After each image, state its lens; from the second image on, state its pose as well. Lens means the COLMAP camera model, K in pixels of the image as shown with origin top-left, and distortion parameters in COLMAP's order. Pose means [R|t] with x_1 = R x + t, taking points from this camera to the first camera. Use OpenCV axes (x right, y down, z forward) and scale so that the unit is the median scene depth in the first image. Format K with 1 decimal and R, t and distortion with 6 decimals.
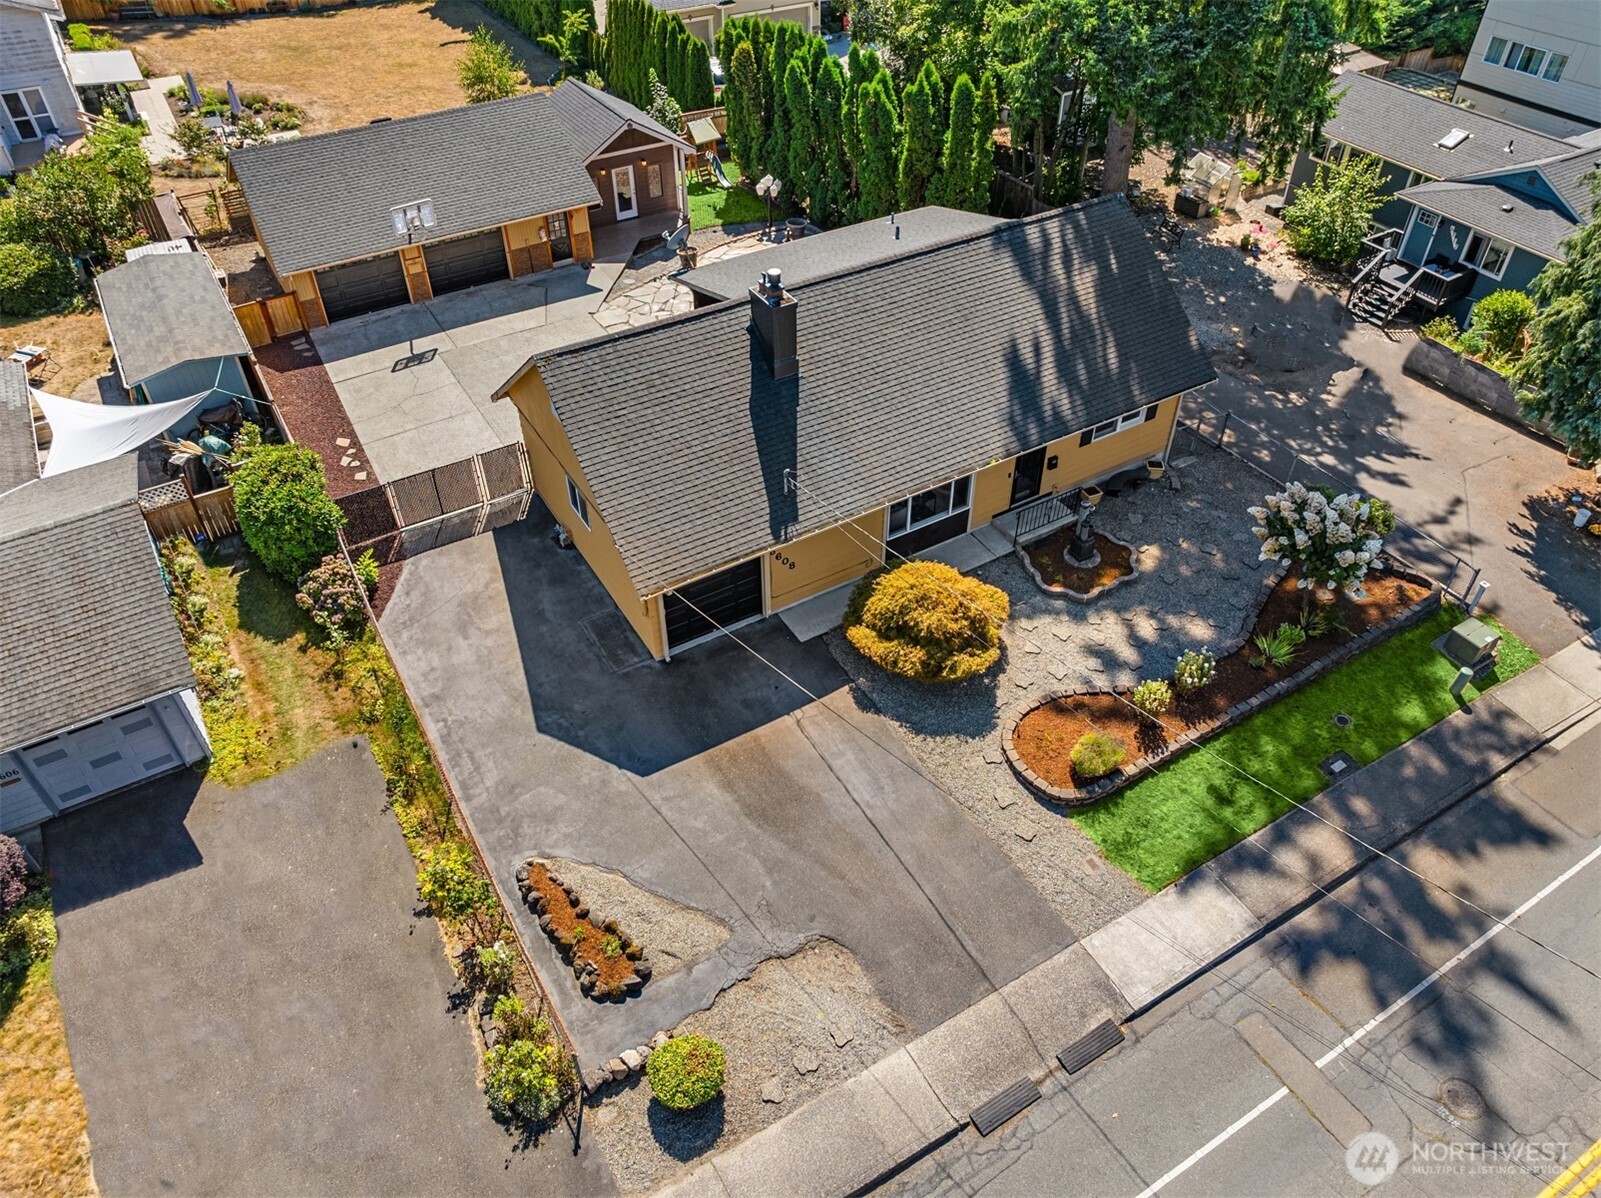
lens RADIAL K [[1107.2, 0, 800.5], [0, 1107.2, 599.0], [0, 0, 1]] dist [-0.015324, -0.007370]
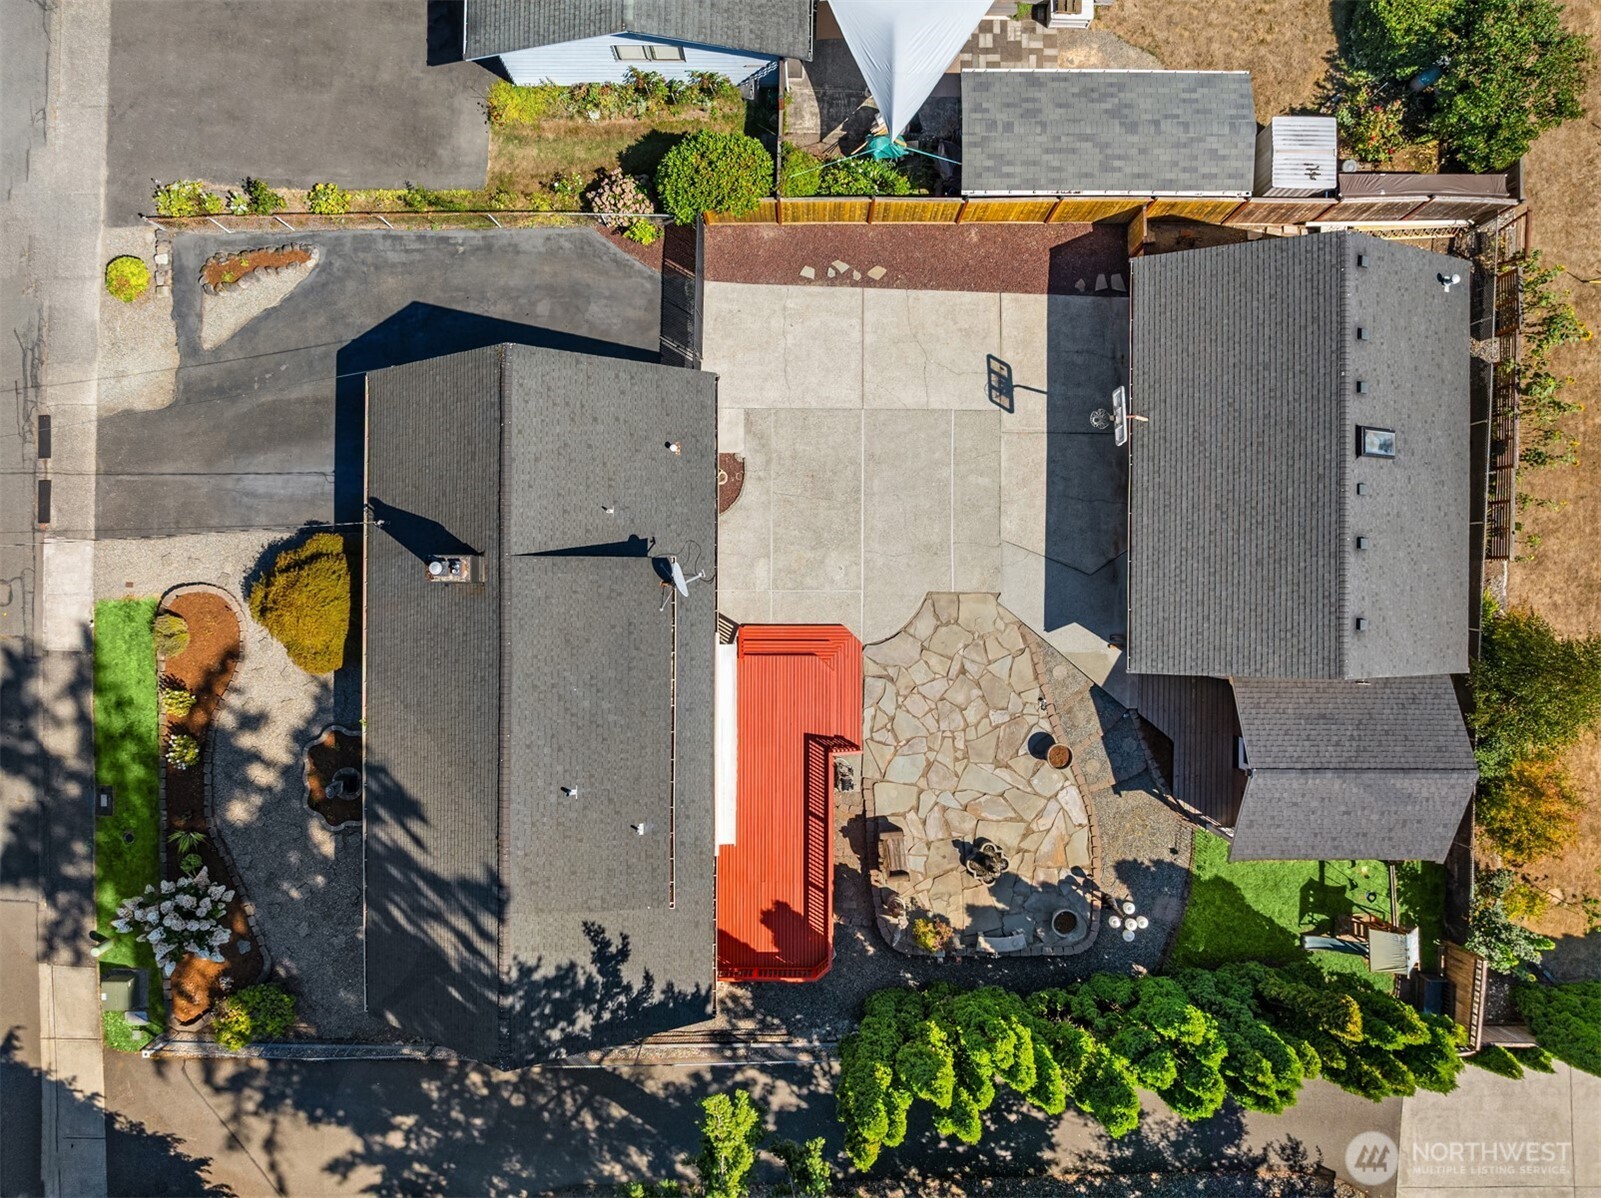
lens RADIAL K [[1107.2, 0, 800.5], [0, 1107.2, 599.0], [0, 0, 1]] dist [-0.015324, -0.007370]
pose [[-0.520703, 0.853682, 0.009757, -0.128620], [-0.574172, -0.358628, 0.736012, -0.854853], [0.631819, 0.377642, 0.676899, 0.366654]]
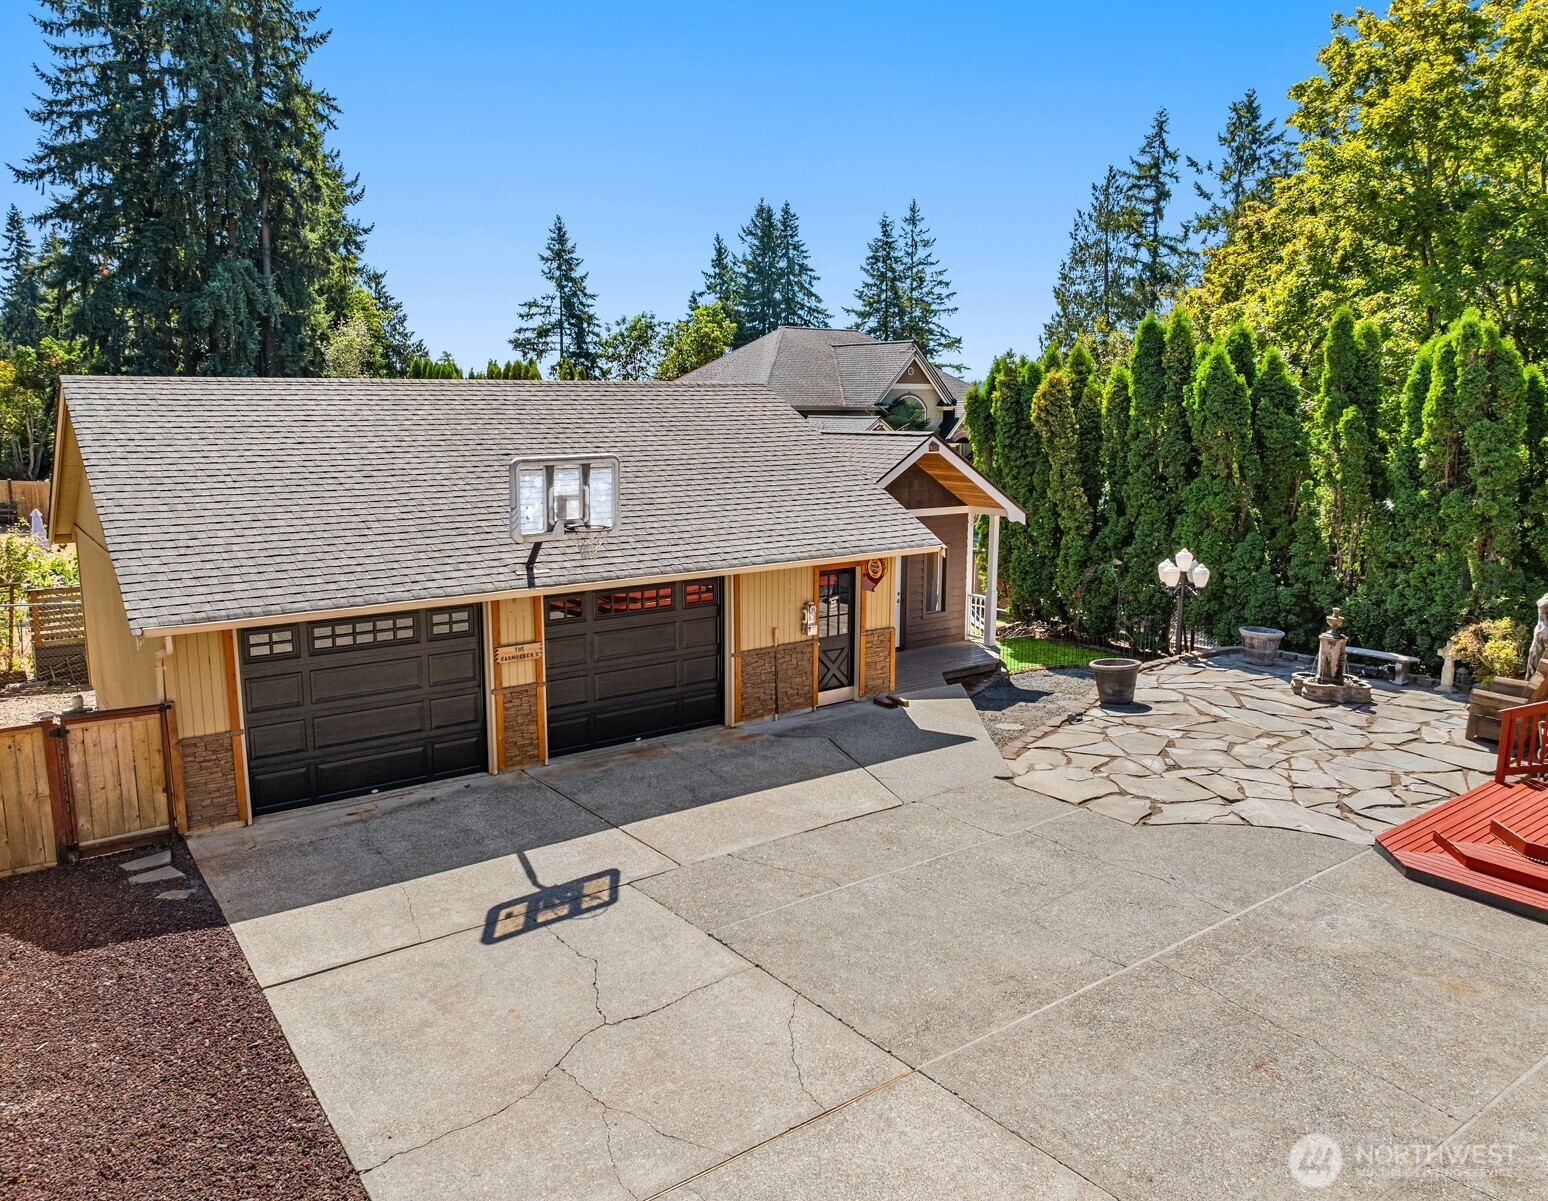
lens RADIAL K [[1138.4, 0, 774.0], [0, 1138.4, 600.5], [0, 0, 1]] dist [-0.067438, -0.001987]
pose [[0.993982, -0.018497, 0.107973, -0.328843], [0.073511, 0.843387, -0.532254, -0.124405], [-0.081218, 0.536988, 0.839671, 0.719396]]
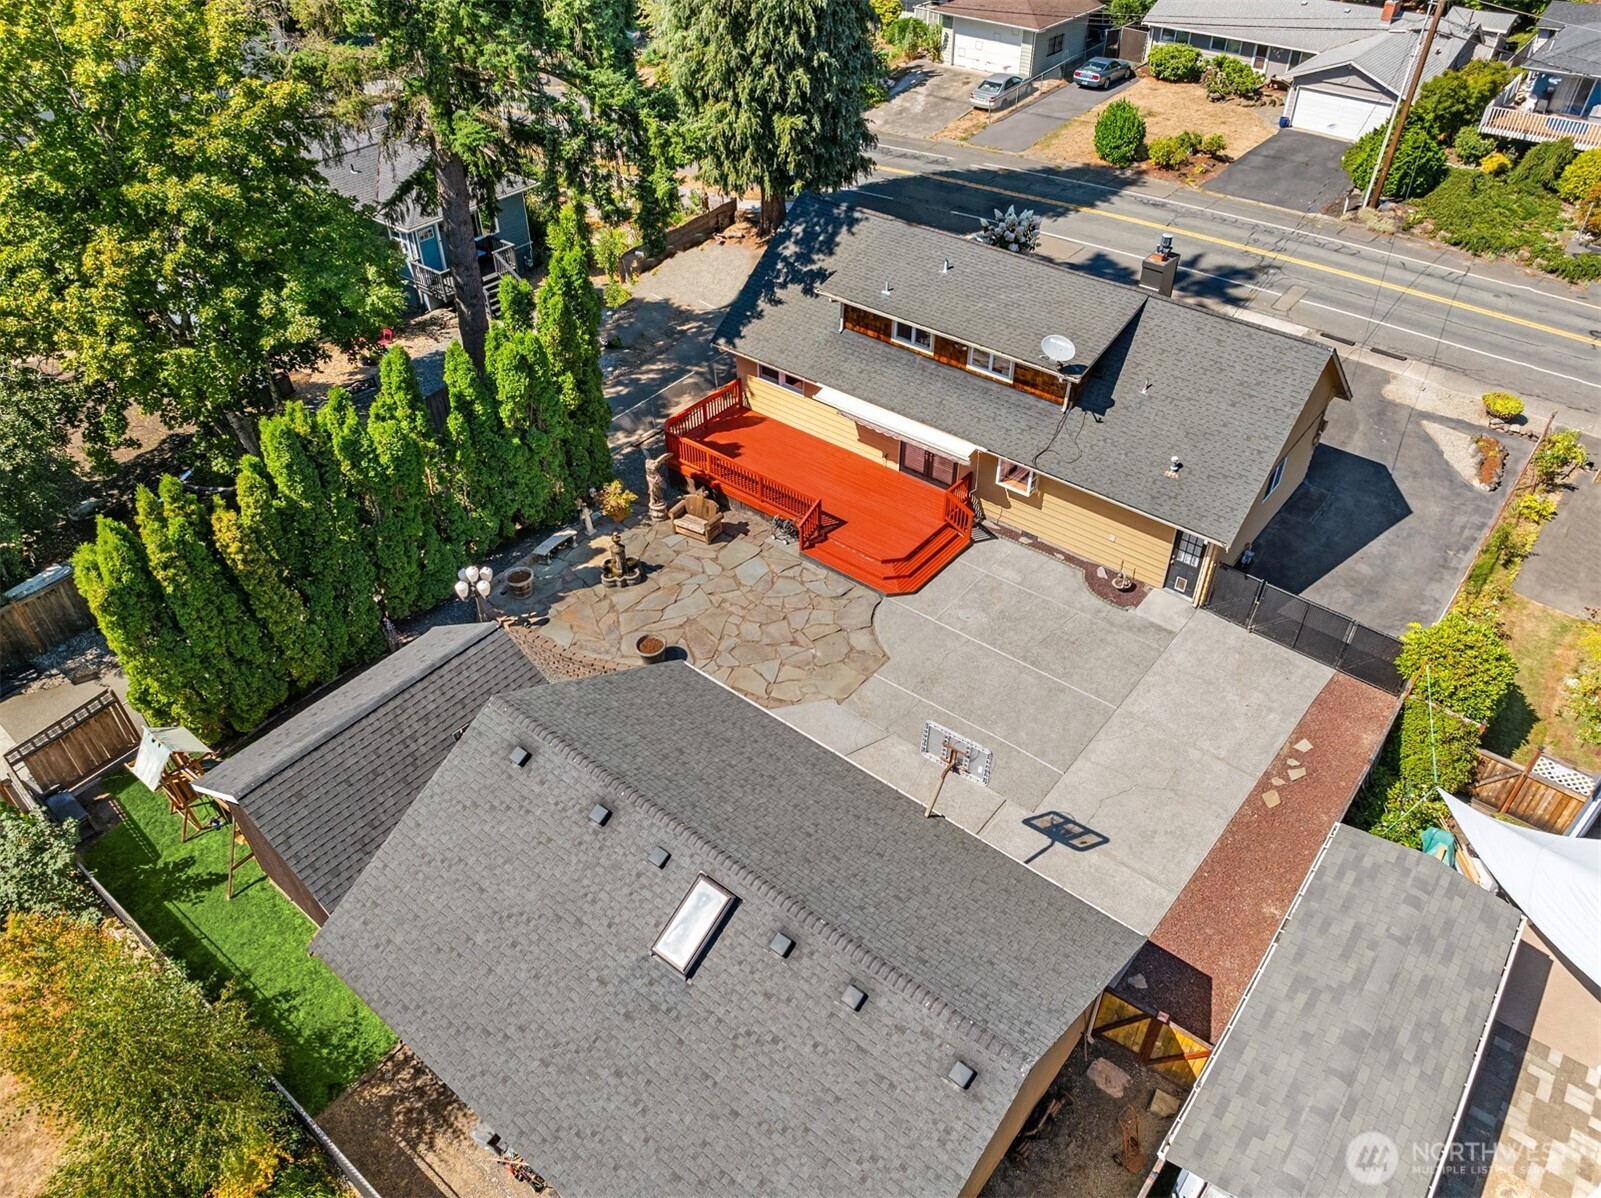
lens RADIAL K [[1113.7, 0, 824.8], [0, 1113.7, 601.7], [0, 0, 1]] dist [0.001276, -0.040610]
pose [[-0.353475, -0.591761, 0.724482, -0.711403], [0.631667, 0.420248, 0.651451, -0.810031], [-0.689966, 0.687903, 0.225249, 0.868254]]
